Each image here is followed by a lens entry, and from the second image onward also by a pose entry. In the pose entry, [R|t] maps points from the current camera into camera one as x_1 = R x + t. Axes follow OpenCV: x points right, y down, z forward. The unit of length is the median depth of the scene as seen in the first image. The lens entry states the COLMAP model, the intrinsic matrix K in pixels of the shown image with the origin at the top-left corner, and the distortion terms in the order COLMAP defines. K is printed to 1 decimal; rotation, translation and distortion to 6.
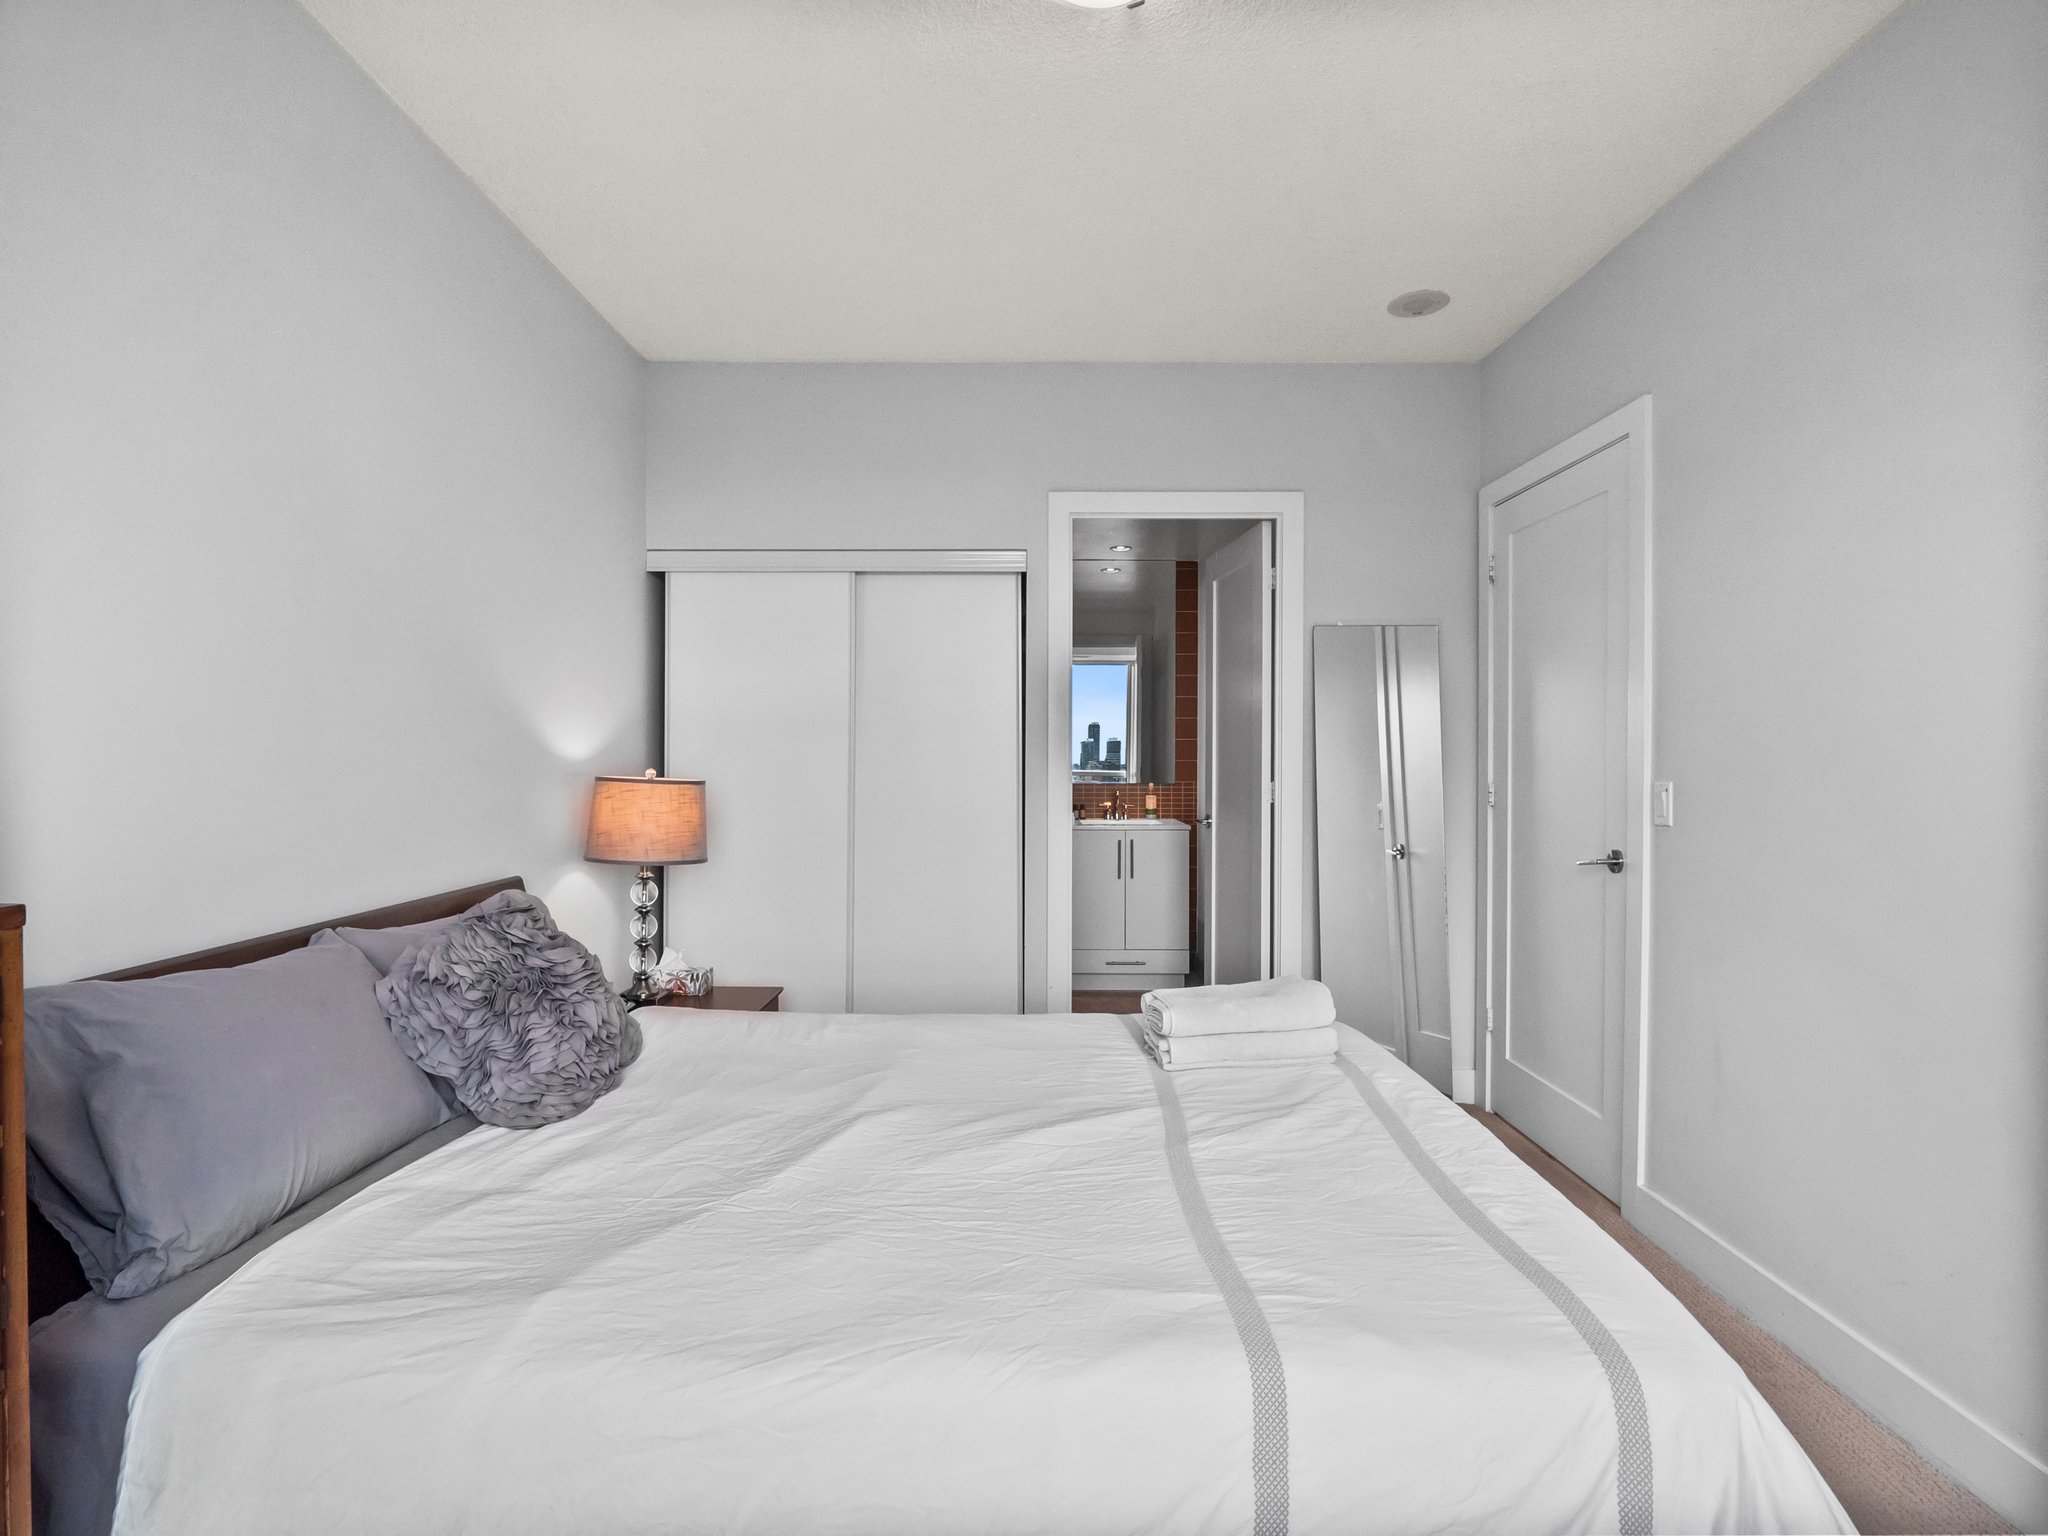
lens RADIAL K [[998.1, 0, 1022.6], [0, 998.1, 770.6], [0, 0, 1]] dist [-0.013763, -0.001227]
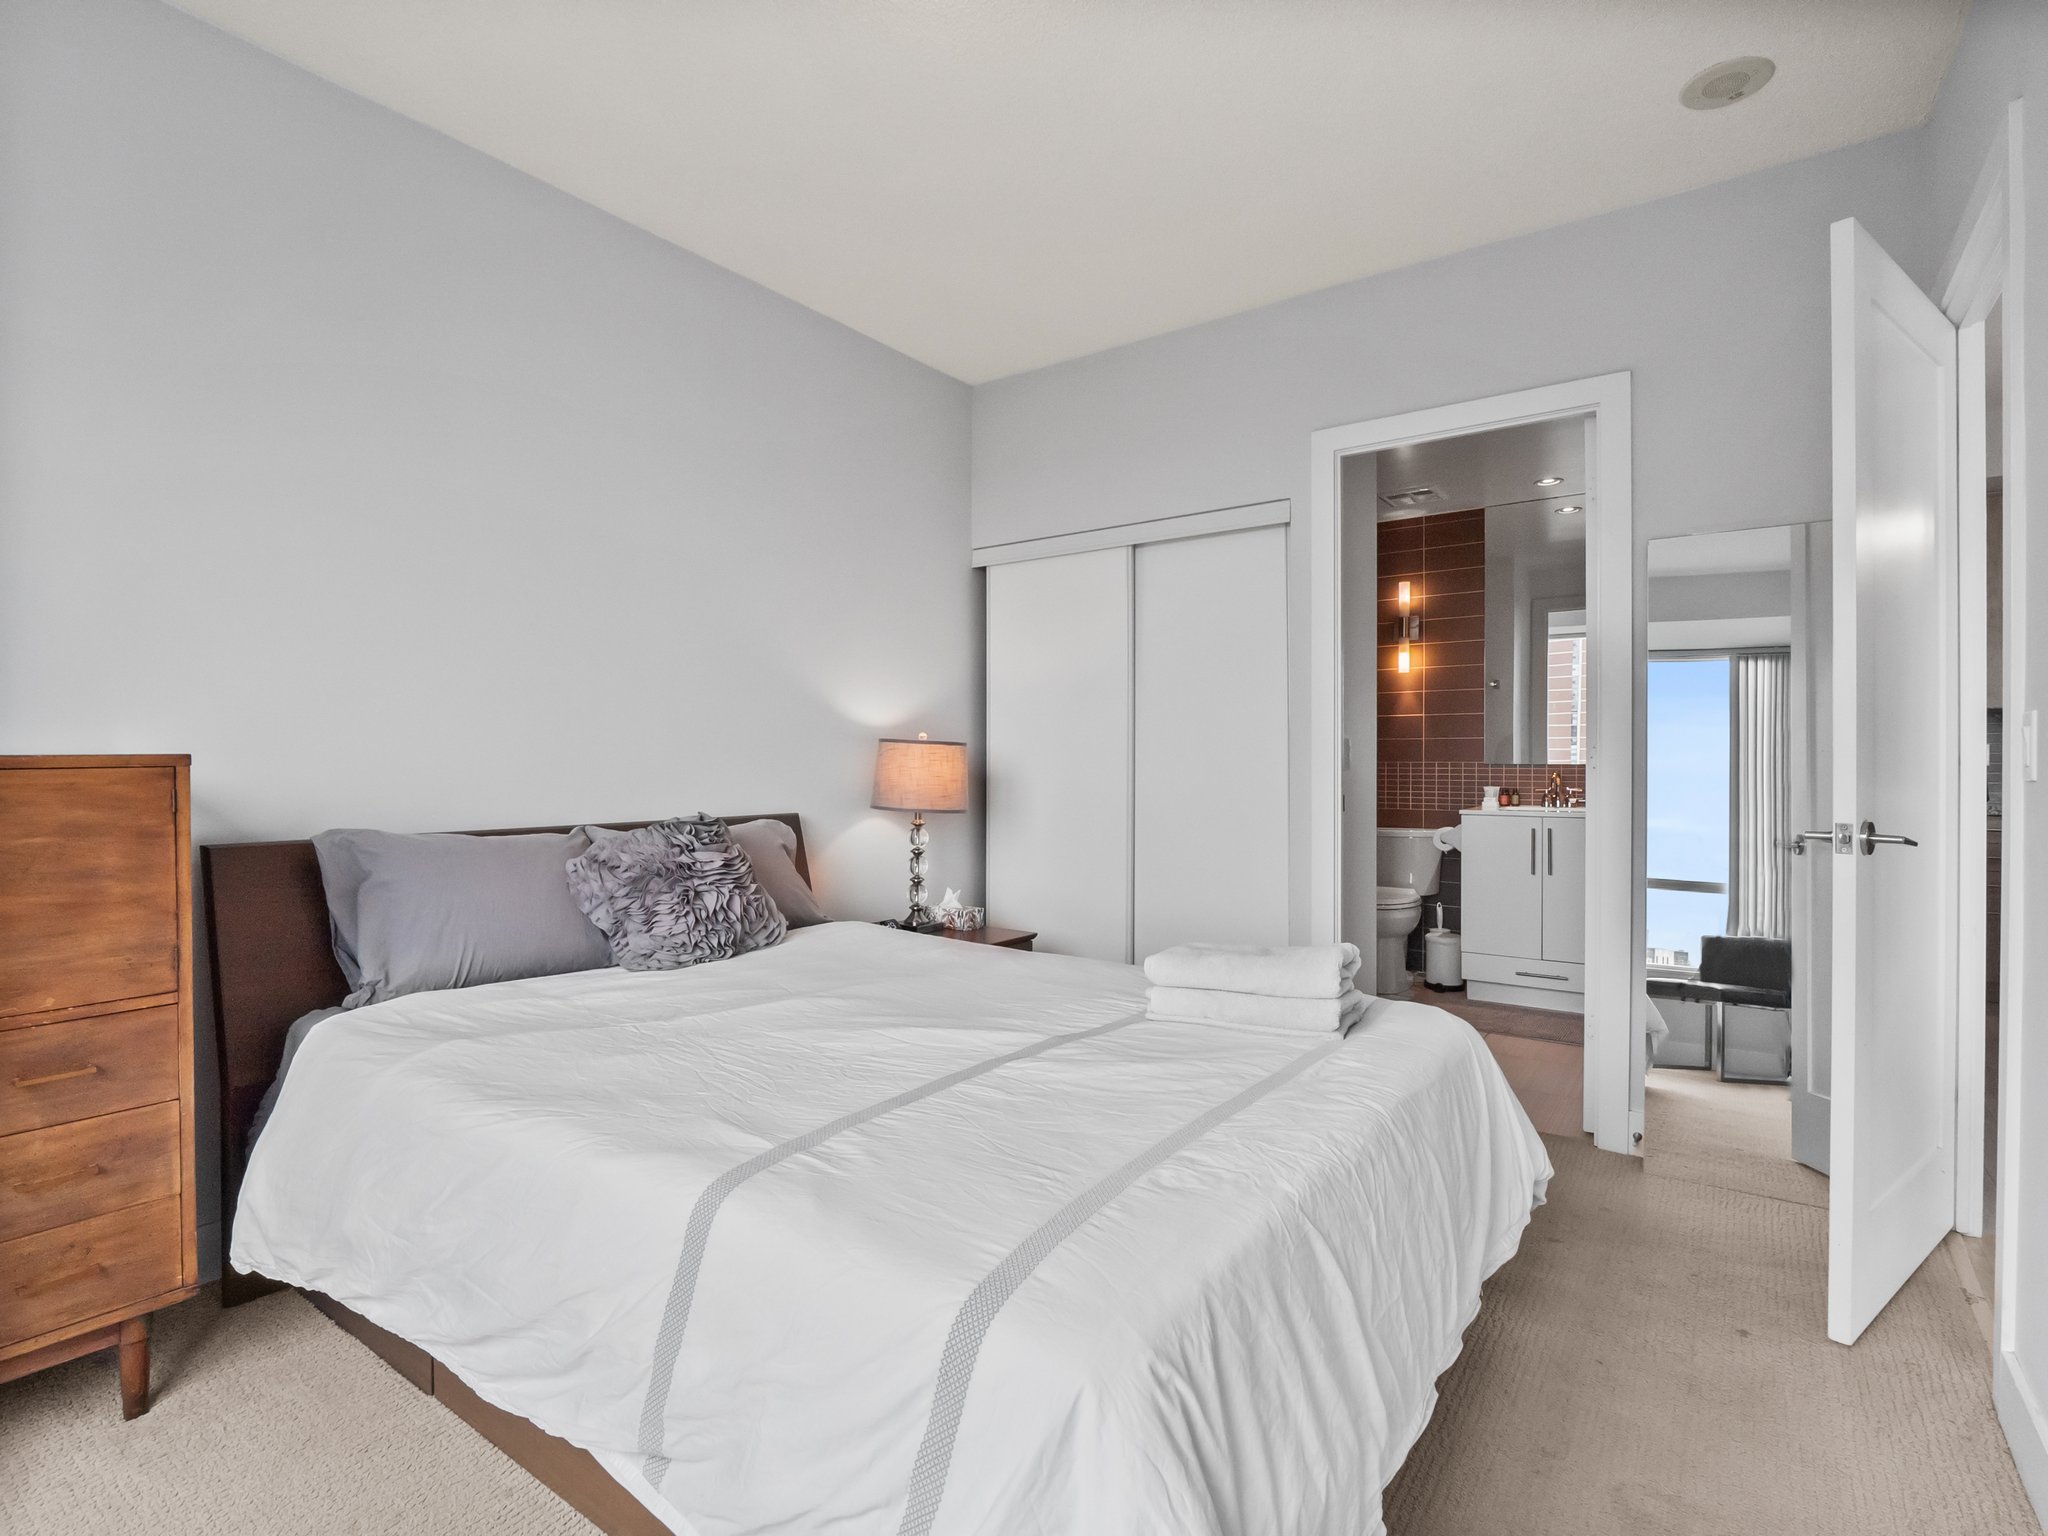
lens RADIAL K [[994.4, 0, 1006.7], [0, 994.4, 777.2], [0, 0, 1]] dist [-0.005243, -0.000801]
pose [[0.814296, 0.009225, -0.580376, 0.328654], [-0.007239, 0.999957, 0.005738, 0.036399], [0.580404, -0.000471, 0.814328, 0.081642]]
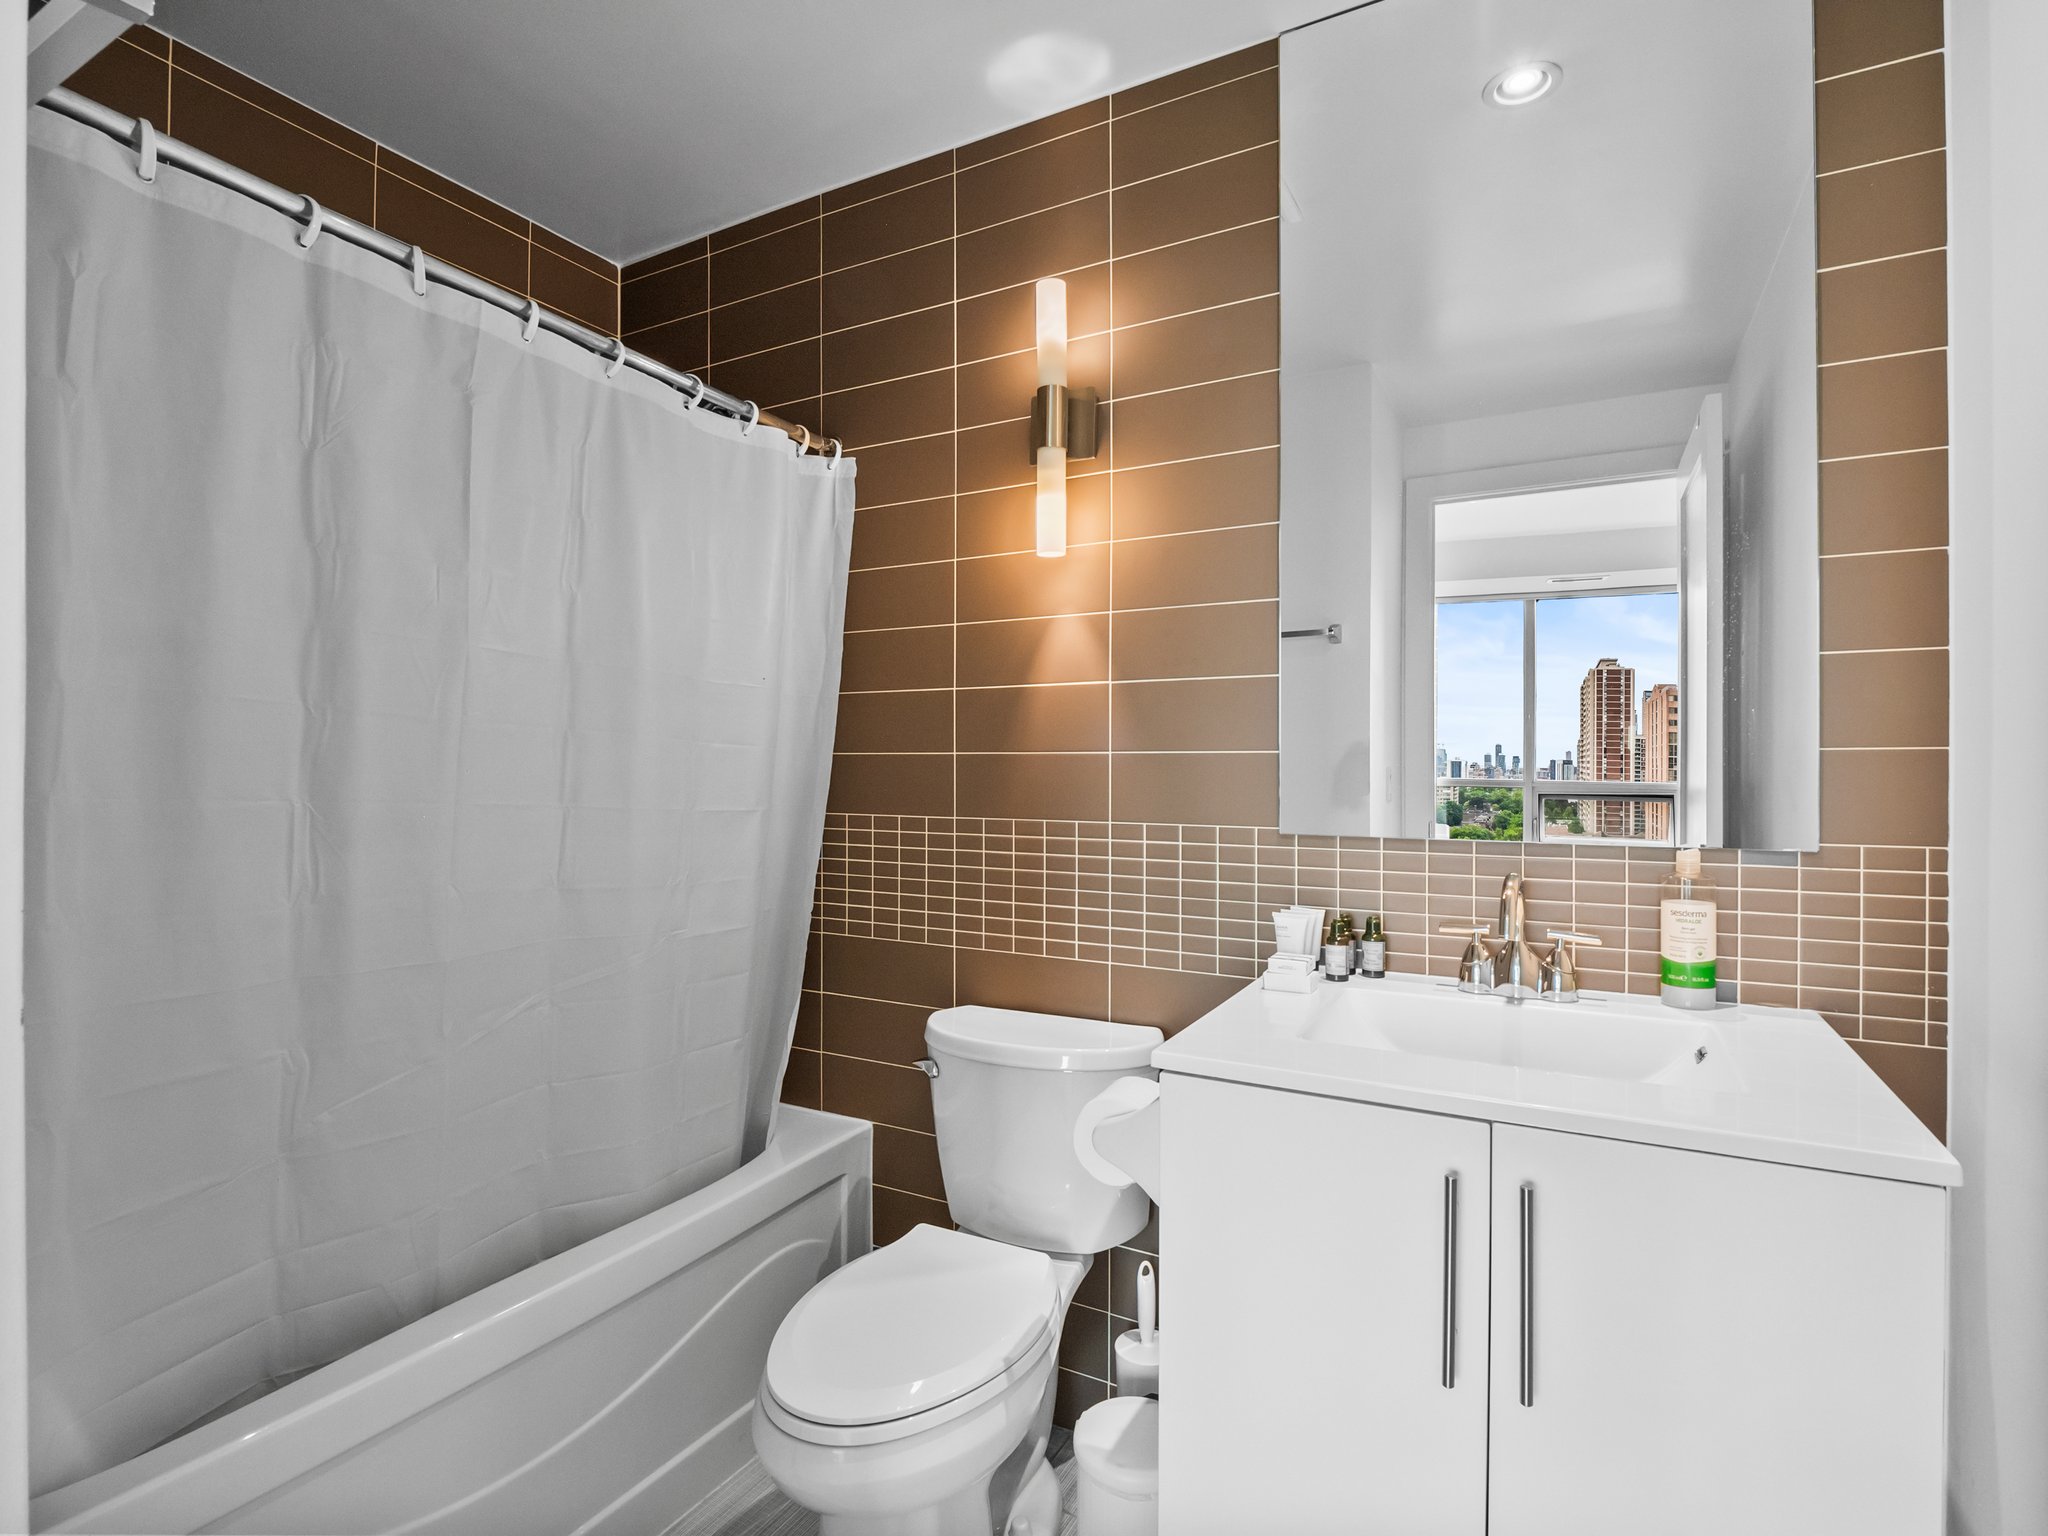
lens RADIAL K [[998.1, 0, 1022.6], [0, 998.1, 770.6], [0, 0, 1]] dist [-0.013763, -0.001227]
pose [[0.877256, -0.000612, -0.480022, 0.171941], [-0.009889, 0.999764, -0.019346, 0.001387], [0.479921, 0.021719, 0.877043, 1.200282]]
